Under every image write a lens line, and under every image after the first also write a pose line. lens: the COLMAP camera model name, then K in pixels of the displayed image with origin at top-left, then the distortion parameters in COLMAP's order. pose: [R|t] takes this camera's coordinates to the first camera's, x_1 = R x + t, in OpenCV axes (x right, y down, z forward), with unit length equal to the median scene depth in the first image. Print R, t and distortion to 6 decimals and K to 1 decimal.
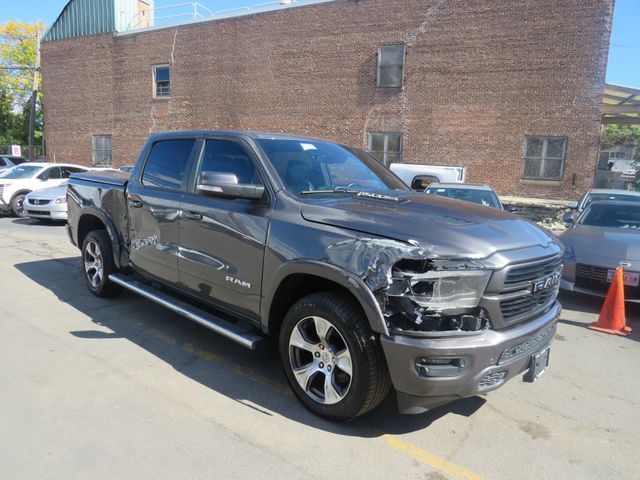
lens RADIAL K [[464.4, 0, 320.0], [0, 464.4, 255.5], [0, 0, 1]] dist [-0.026581, 0.005208]
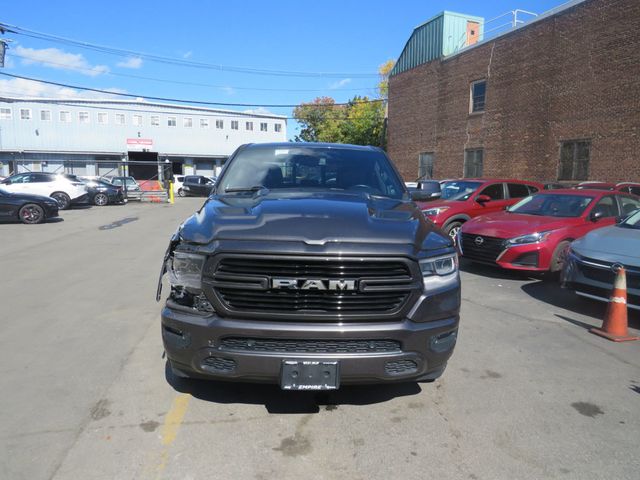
lens RADIAL K [[473.0, 0, 319.7], [0, 473.0, 255.8], [0, 0, 1]] dist [-0.026911, 0.043136]
pose [[0.703563, 0.096146, -0.704098, 0.621942], [-0.123573, 0.992263, 0.012017, -0.006381], [0.699806, 0.078552, 0.710001, 0.190963]]
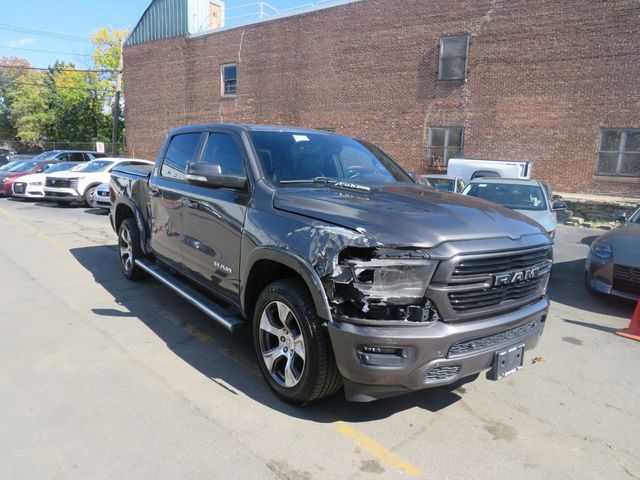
lens RADIAL K [[464.0, 0, 320.9], [0, 464.0, 255.4], [0, 0, 1]] dist [-0.018318, 0.006559]
pose [[0.987221, 0.030145, -0.156478, 0.131859], [-0.029131, 0.999537, 0.008766, 0.009384], [0.156670, -0.004096, 0.987643, -0.001892]]
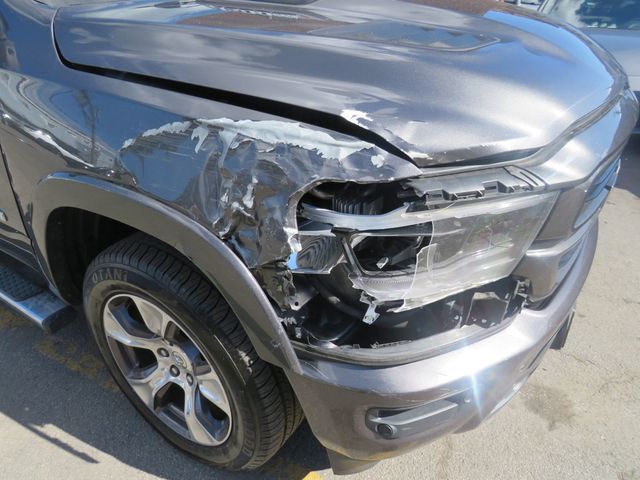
lens RADIAL K [[455.3, 0, 320.0], [0, 455.3, 240.0], [0, 0, 1]] dist [-0.029557, -0.000583]
pose [[0.980767, -0.121056, 0.153108, 0.055611], [0.057295, 0.928432, 0.367057, -0.036373], [-0.186585, -0.351224, 0.917512, 0.321631]]
